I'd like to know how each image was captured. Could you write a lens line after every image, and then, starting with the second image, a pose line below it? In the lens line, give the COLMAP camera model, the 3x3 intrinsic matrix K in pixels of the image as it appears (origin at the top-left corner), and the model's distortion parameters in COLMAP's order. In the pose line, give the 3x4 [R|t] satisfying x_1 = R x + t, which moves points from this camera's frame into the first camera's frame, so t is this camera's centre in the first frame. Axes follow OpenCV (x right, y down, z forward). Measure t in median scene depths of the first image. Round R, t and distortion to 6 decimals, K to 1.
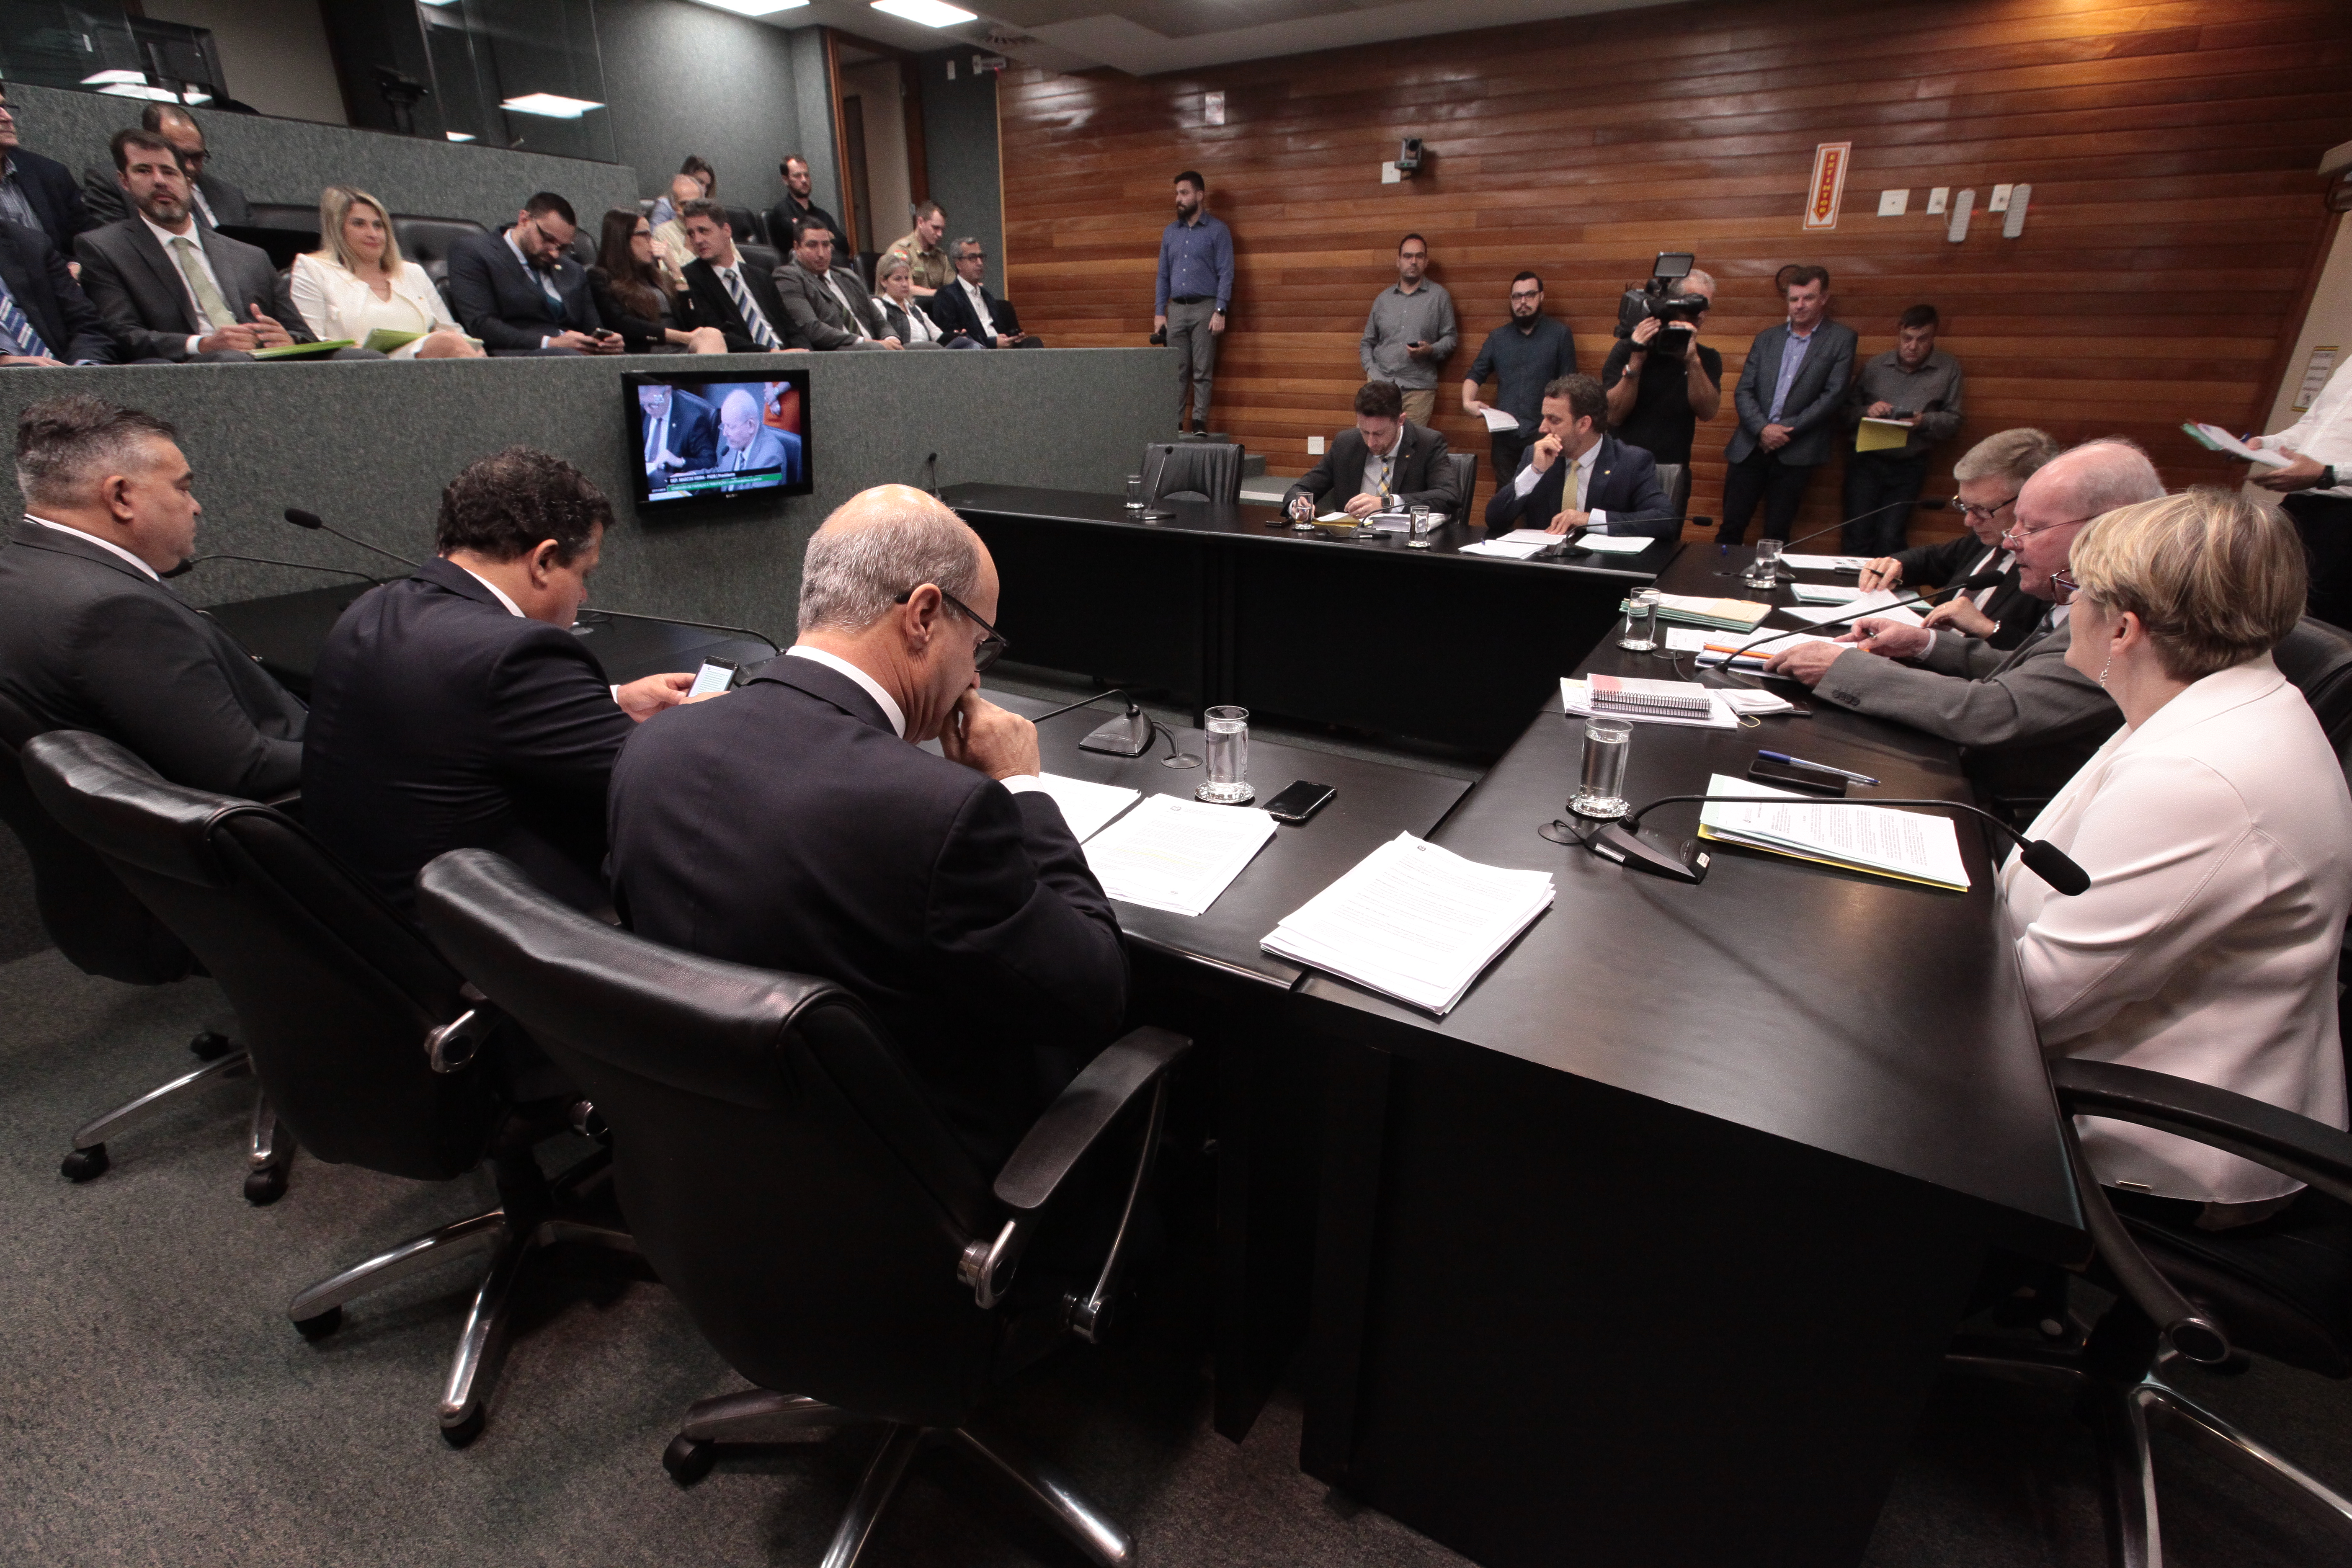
lens RADIAL K [[1024.8, 0, 1176.0], [0, 1024.8, 721.0], [0, 0, 1]] dist [-0.037272, 0.010911]
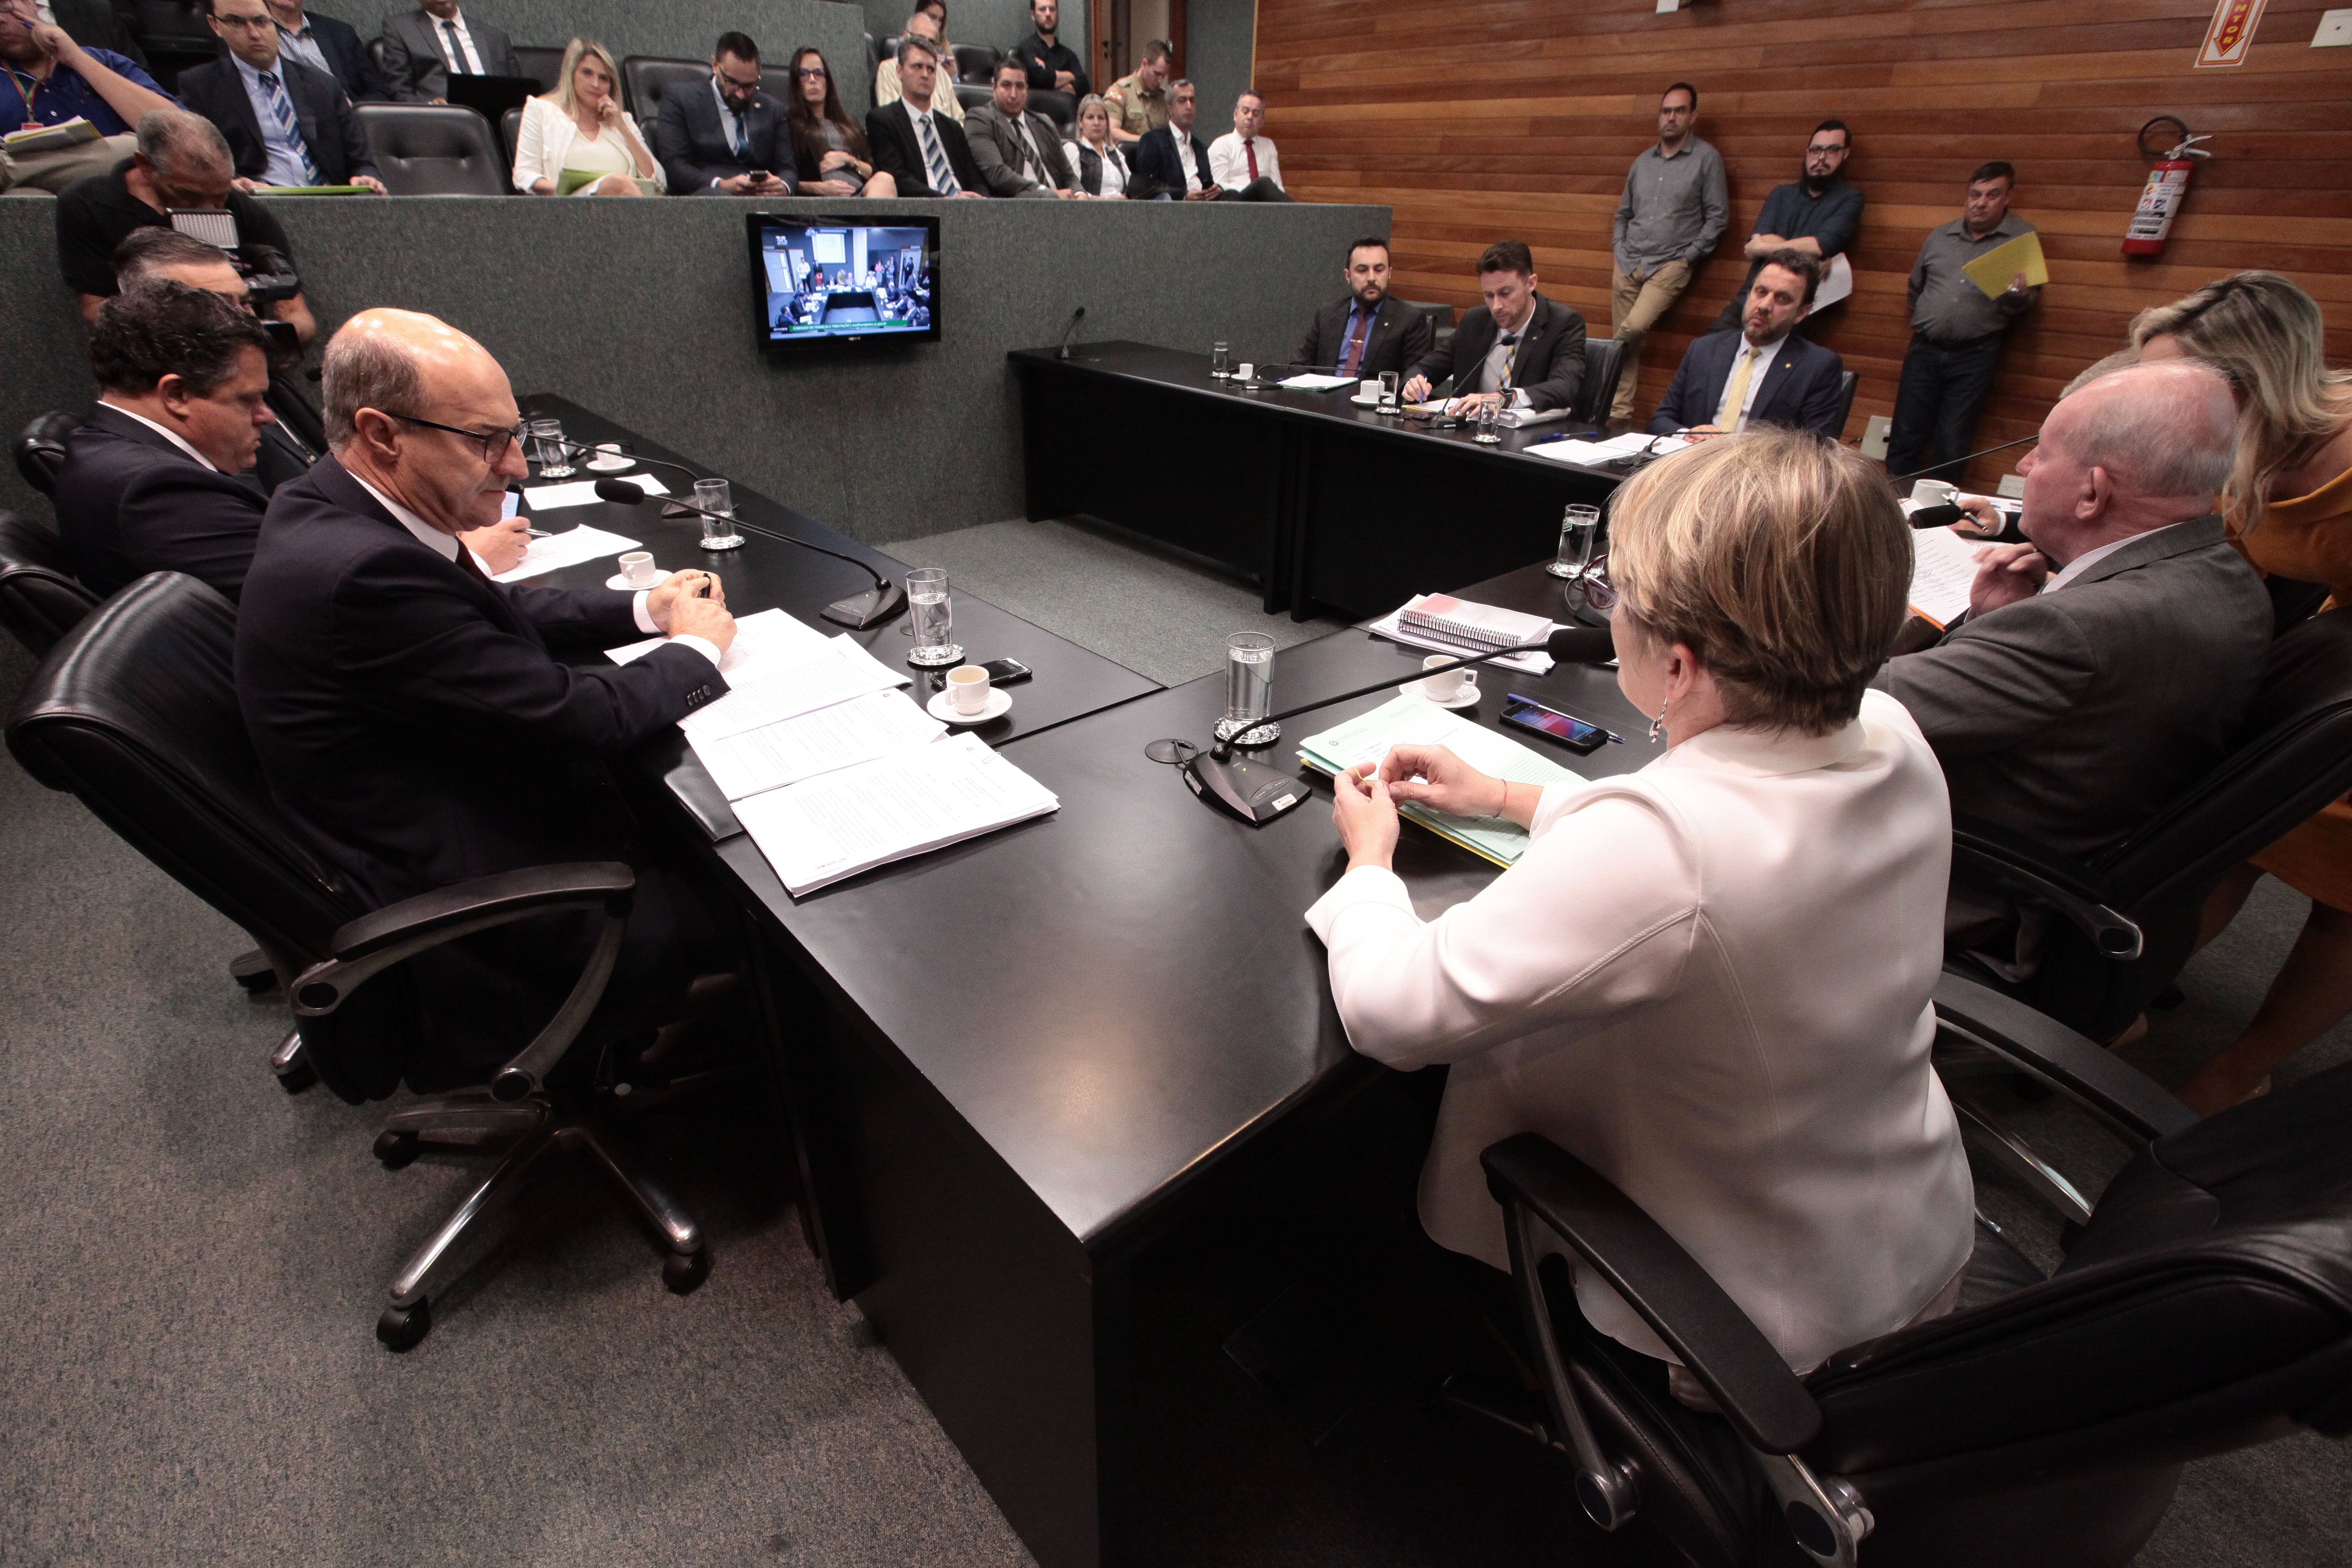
lens RADIAL K [[1024.8, 0, 1176.0], [0, 1024.8, 721.0], [0, 0, 1]] dist [-0.037272, 0.010911]
pose [[0.959233, 0.148525, -0.240441, 0.141267], [-0.118080, 0.983578, 0.136498, -0.010540], [0.256766, -0.102542, 0.961018, 0.021838]]
